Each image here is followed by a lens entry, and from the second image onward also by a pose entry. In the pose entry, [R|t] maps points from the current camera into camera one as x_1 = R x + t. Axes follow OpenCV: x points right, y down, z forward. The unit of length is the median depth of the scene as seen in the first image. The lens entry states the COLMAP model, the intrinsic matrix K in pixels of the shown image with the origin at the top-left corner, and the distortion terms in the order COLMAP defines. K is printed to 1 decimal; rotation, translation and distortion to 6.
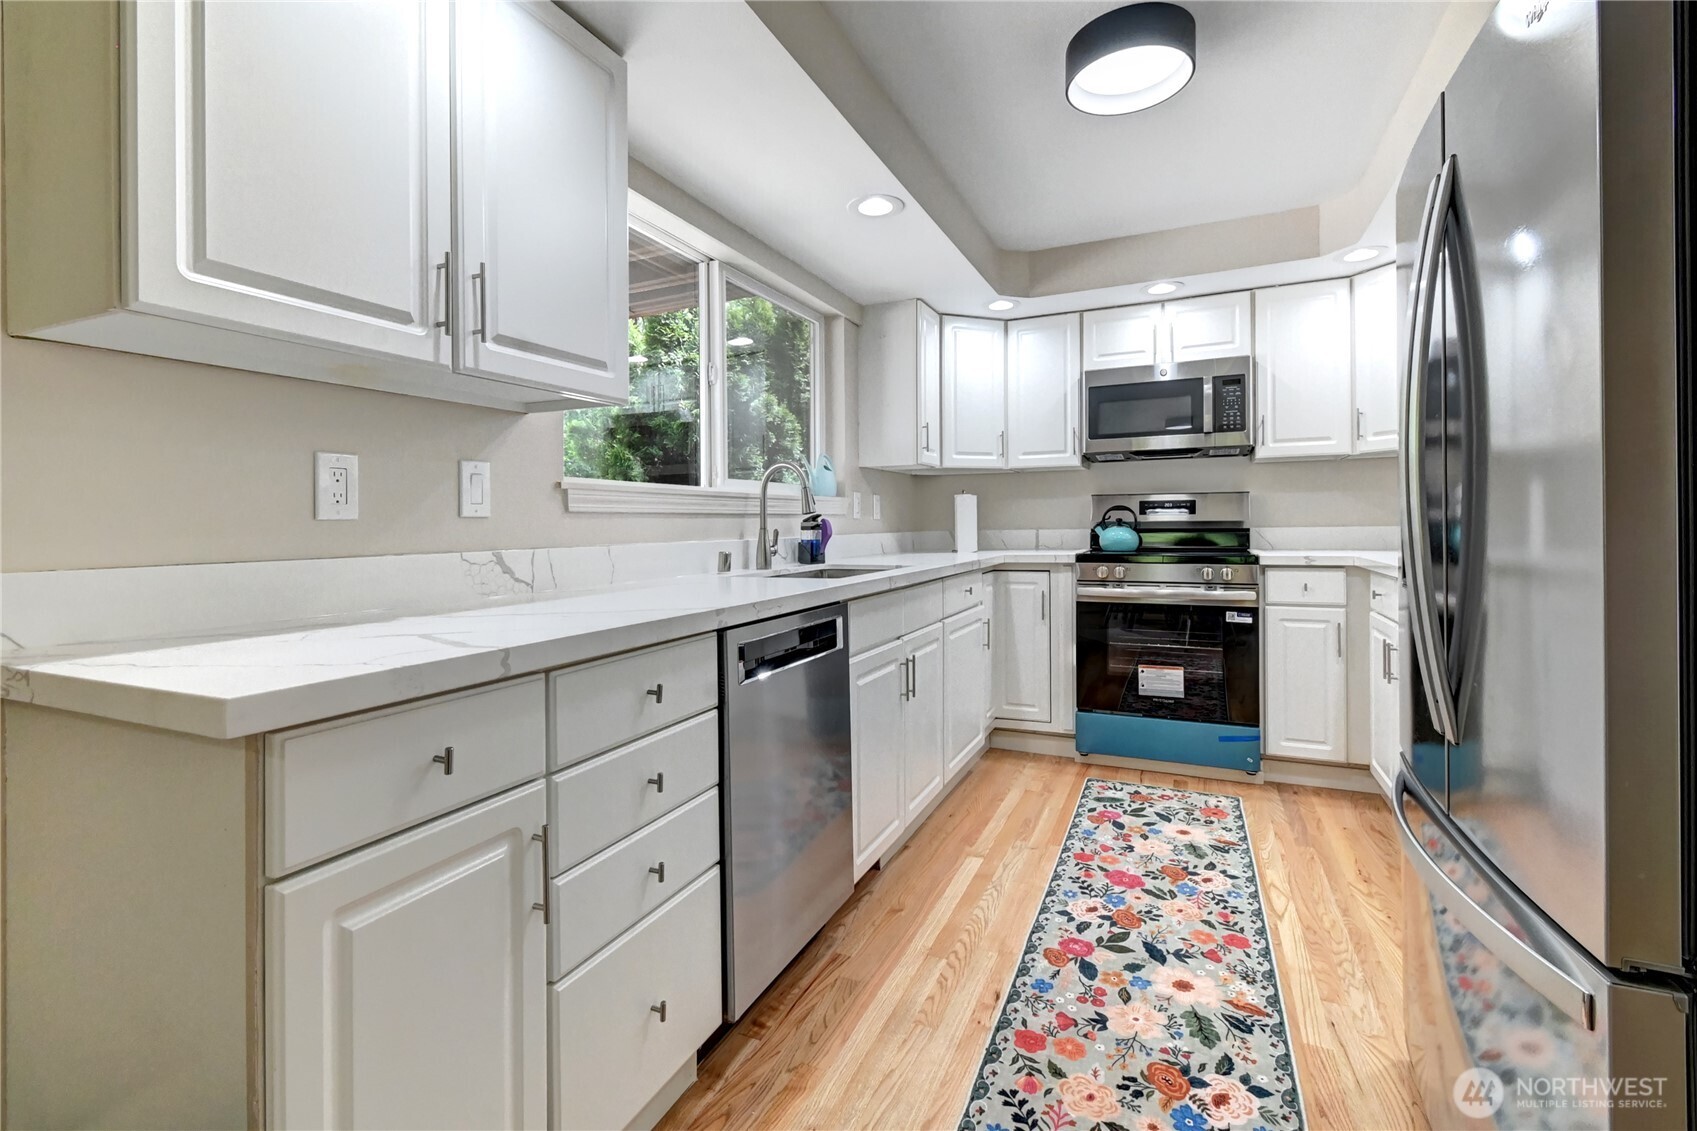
lens RADIAL K [[750.5, 0, 847.7], [0, 750.5, 521.4], [0, 0, 1]] dist [-0.000275, -0.000090]
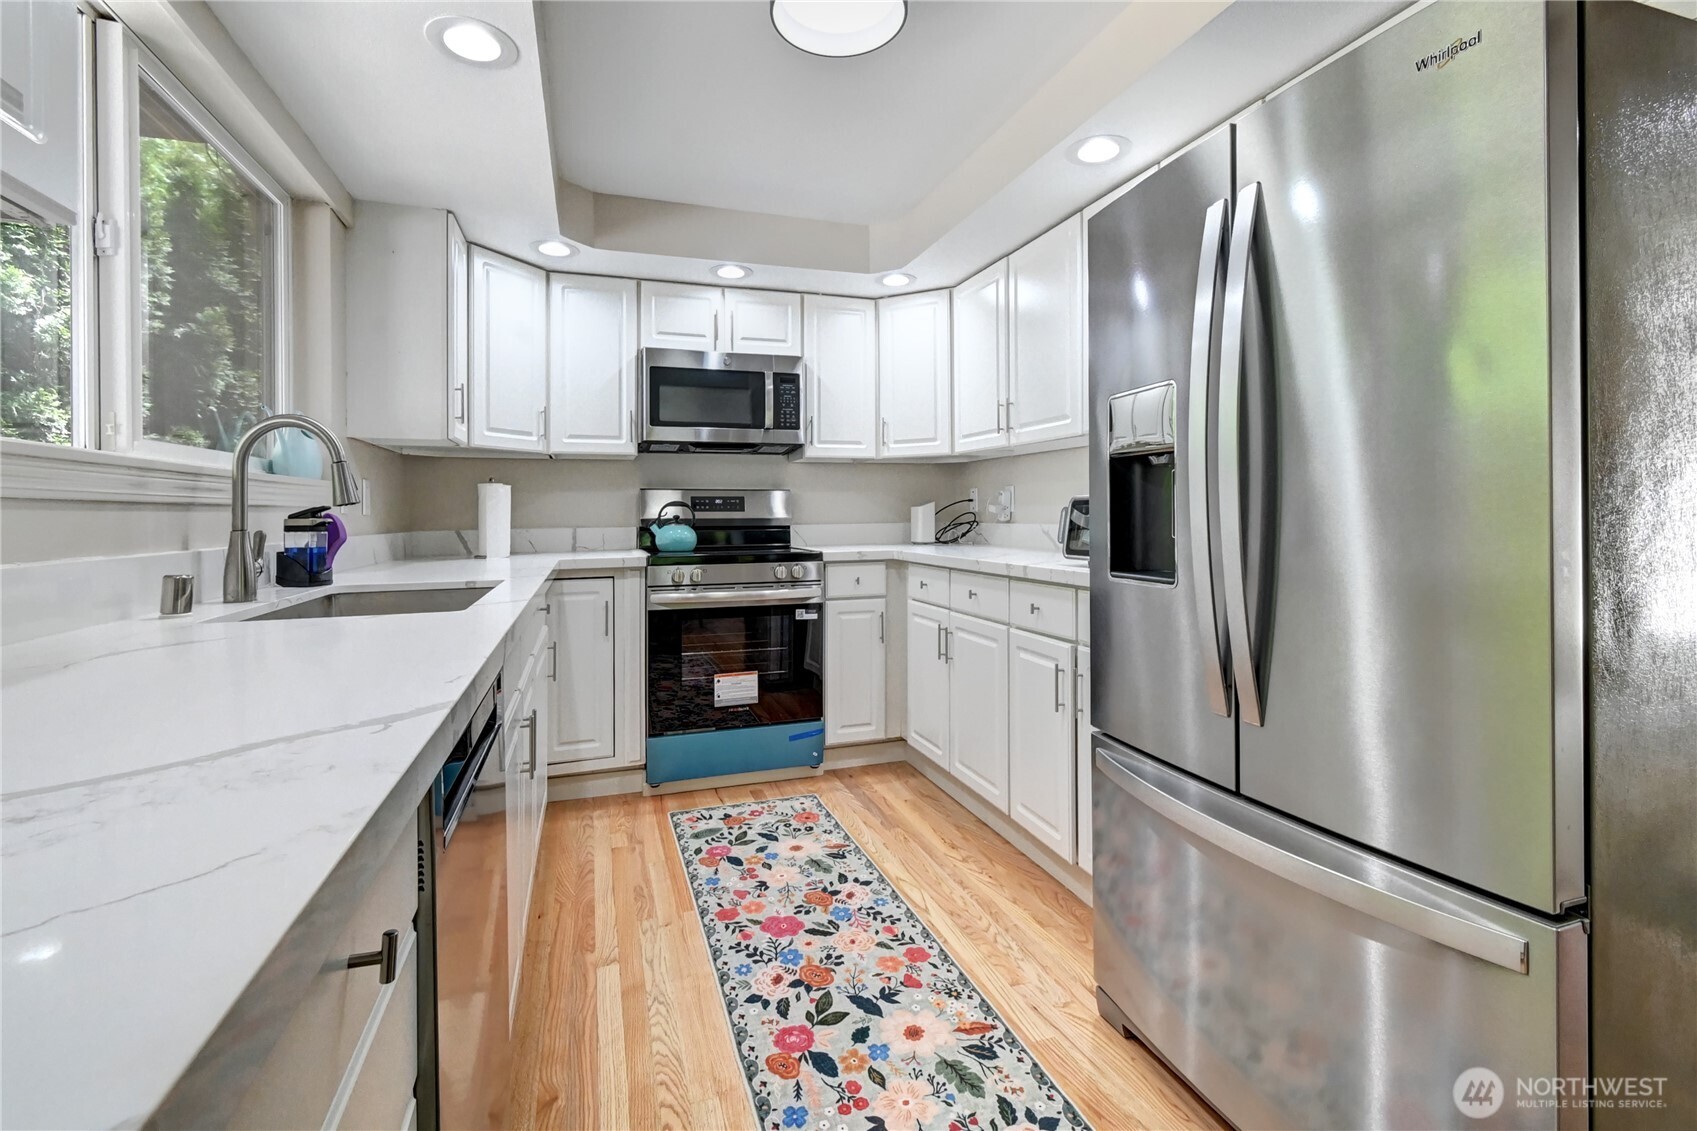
lens RADIAL K [[762.6, 0, 844.1], [0, 762.6, 516.5], [0, 0, 1]] dist [0.009010, -0.000083]
pose [[0.734745, 0.003573, 0.678334, -0.152928], [-0.001522, 0.999992, -0.003619, 0.000694], [-0.678342, 0.001626, 0.734745, 0.239405]]
